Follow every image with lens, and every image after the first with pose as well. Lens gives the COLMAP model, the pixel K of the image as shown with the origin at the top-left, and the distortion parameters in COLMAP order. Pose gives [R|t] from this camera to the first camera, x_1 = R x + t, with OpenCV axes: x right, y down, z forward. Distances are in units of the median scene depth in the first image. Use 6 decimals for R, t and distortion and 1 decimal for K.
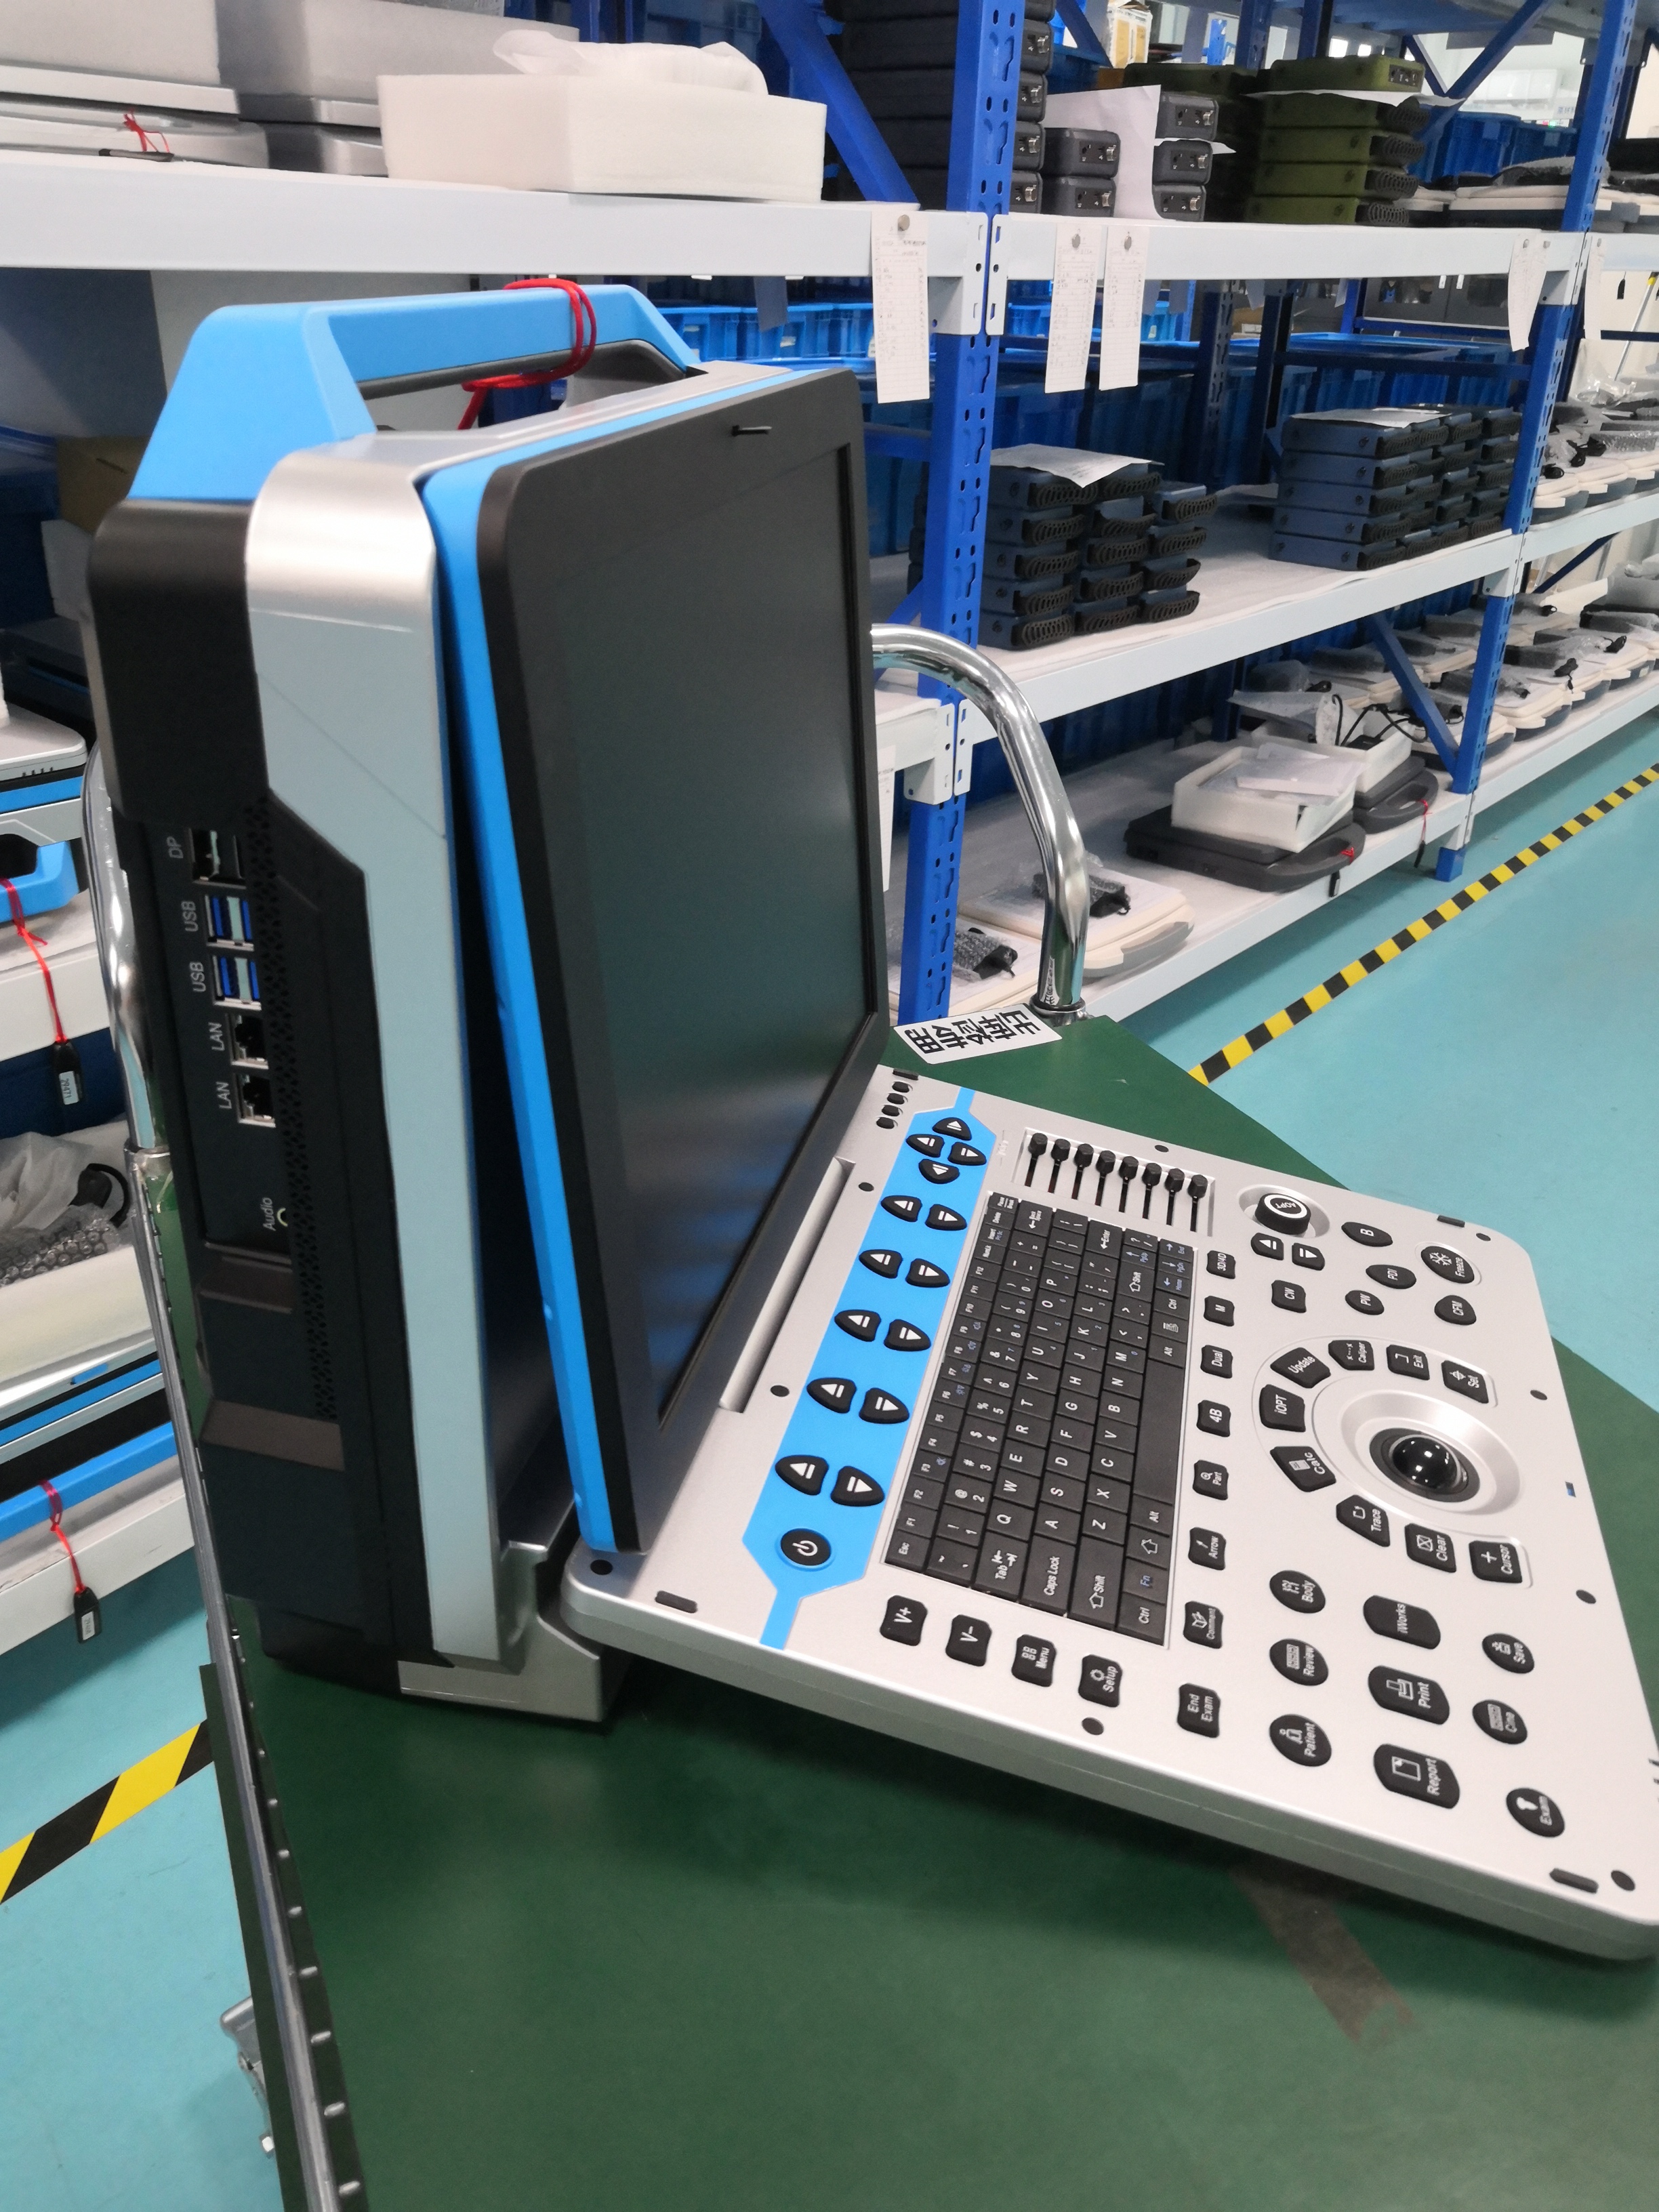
lens RADIAL K [[1742.5, 0, 829.5], [0, 1742.5, 1106.0], [0, 0, 1]] dist [-0.002695, 0.003120]
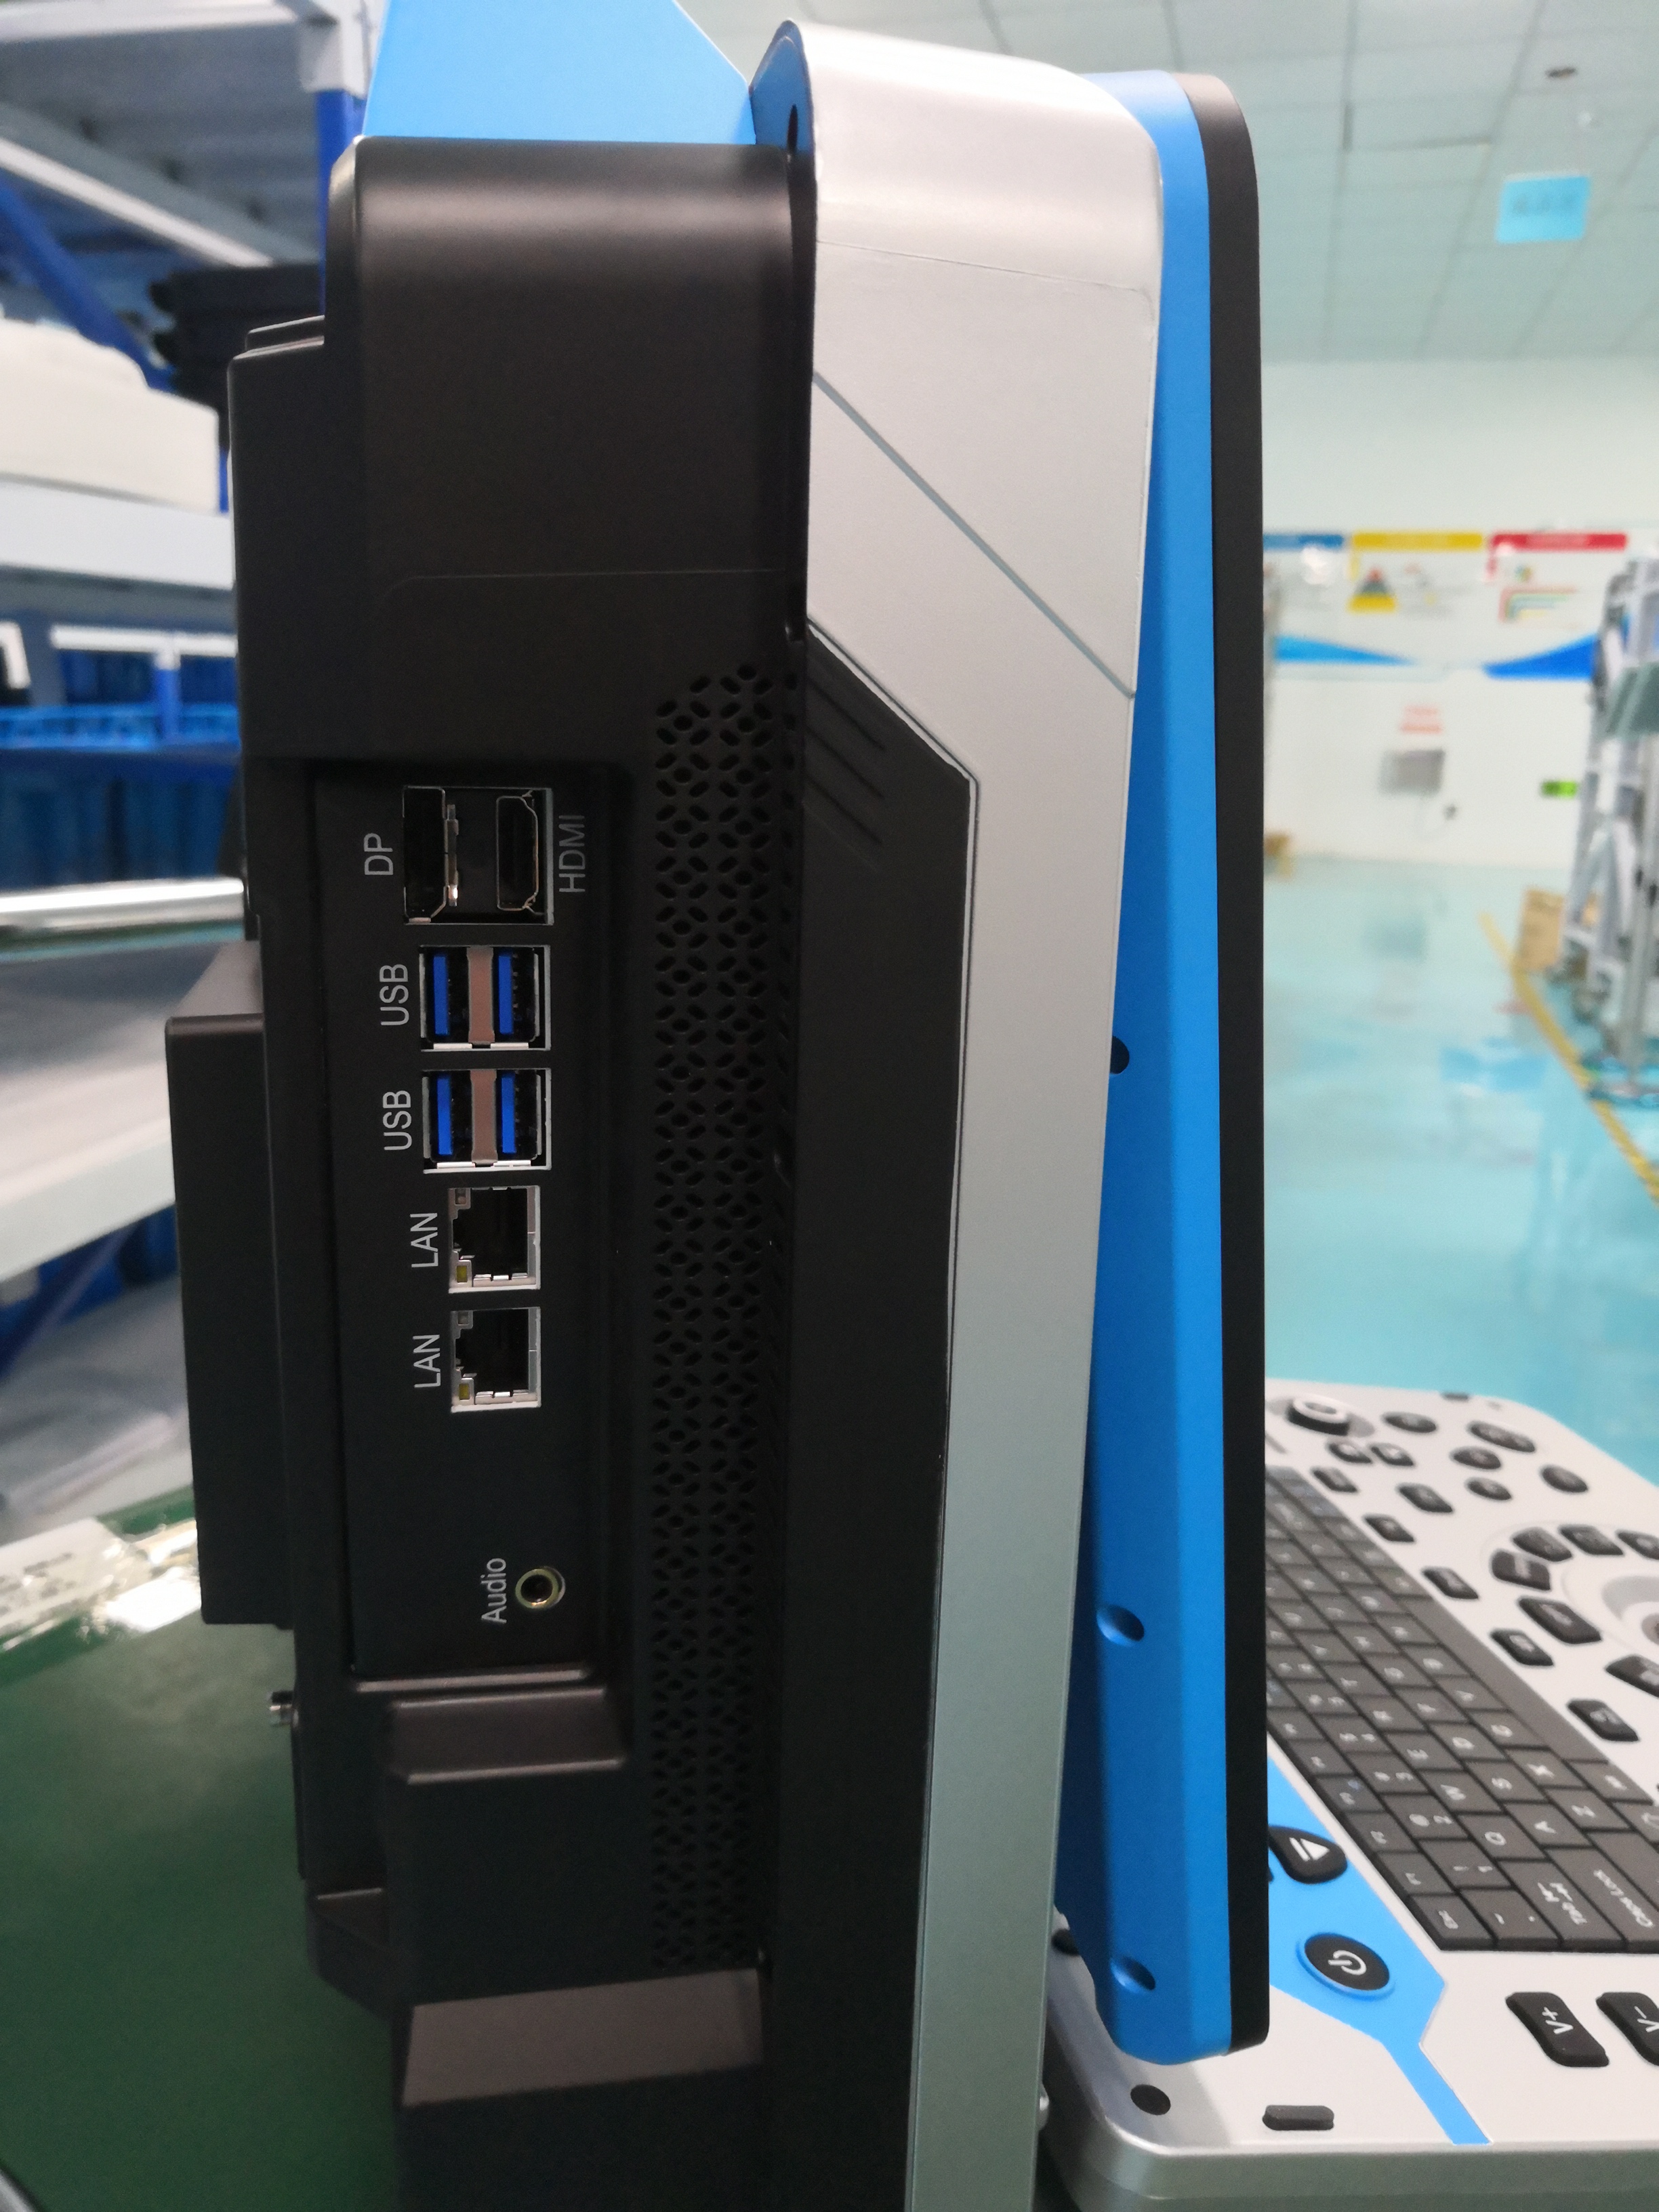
lens RADIAL K [[1752.5, 0, 832.6], [0, 1752.5, 1116.0], [0, 0, 1]] dist [-0.024965, 0.033409]
pose [[0.906503, -0.108532, 0.408012, -0.350590], [0.194608, 0.965022, -0.175673, 0.029935], [-0.374674, 0.238651, 0.895916, 0.380803]]
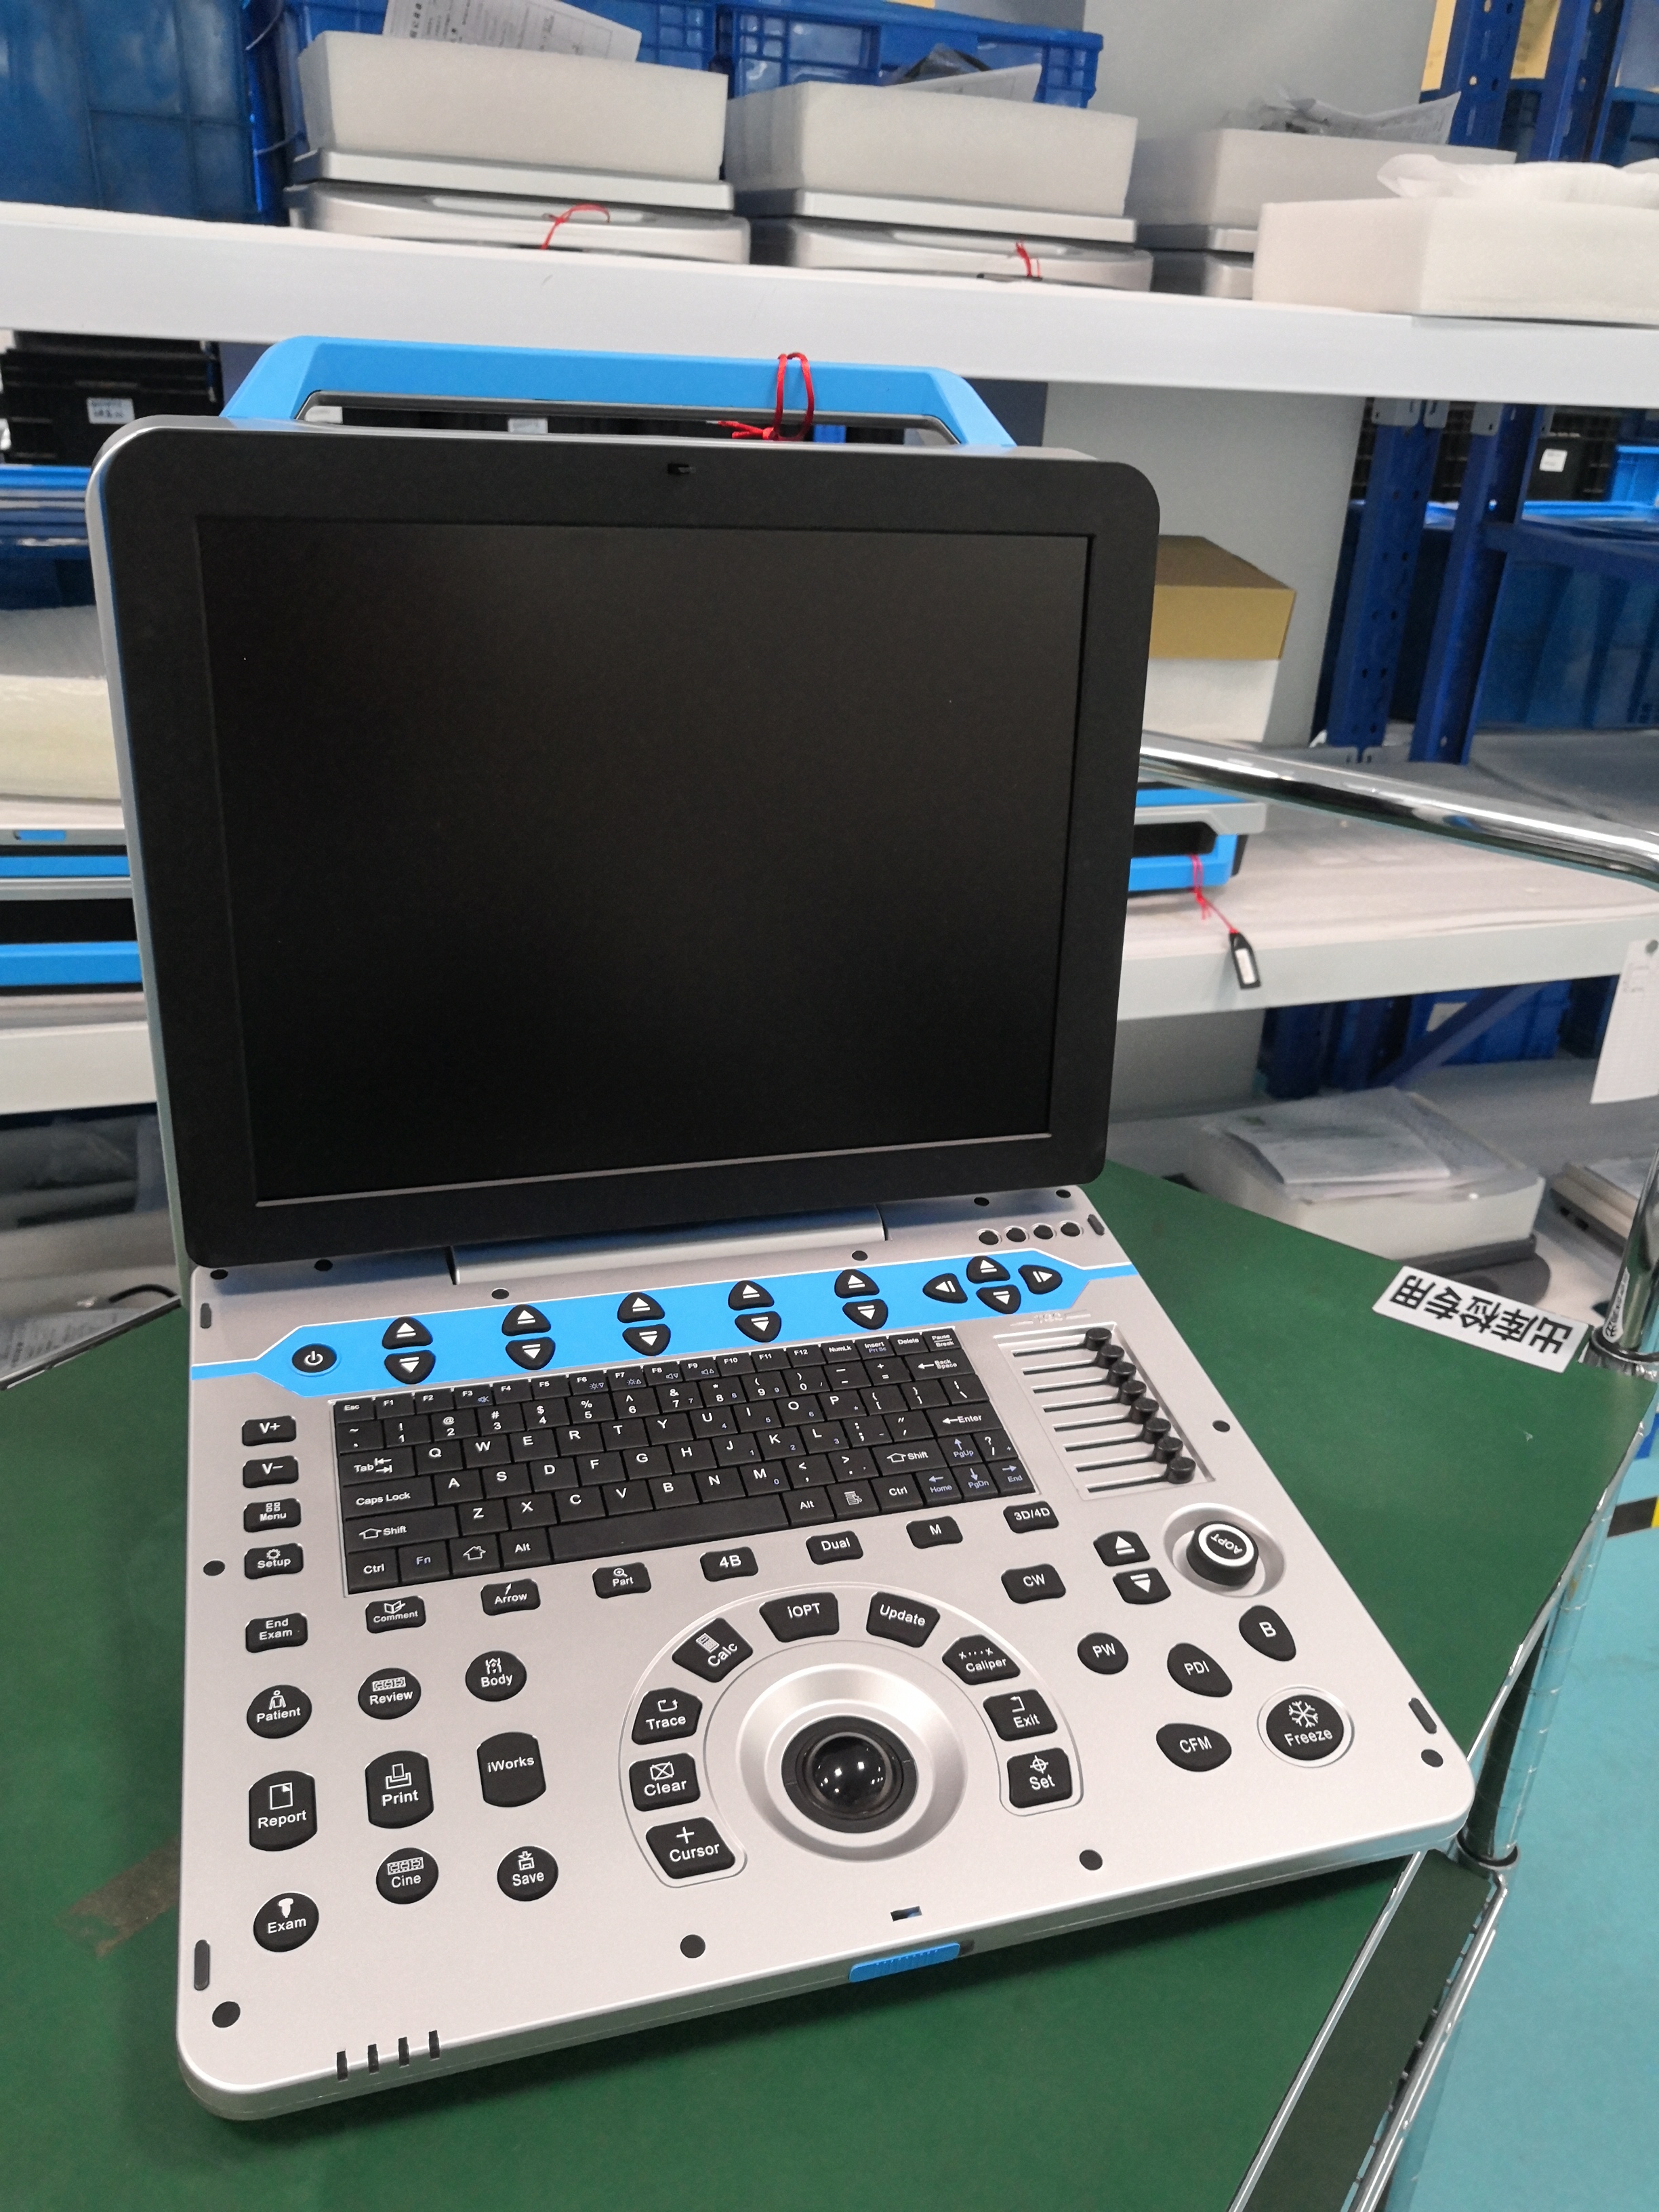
lens RADIAL K [[1742.5, 0, 829.5], [0, 1742.5, 1106.0], [0, 0, 1]] dist [-0.002695, 0.003120]
pose [[0.494415, 0.357033, -0.792516, 0.905389], [-0.427716, 0.893659, 0.135766, -0.184737], [0.756712, 0.271847, 0.594547, 0.444940]]
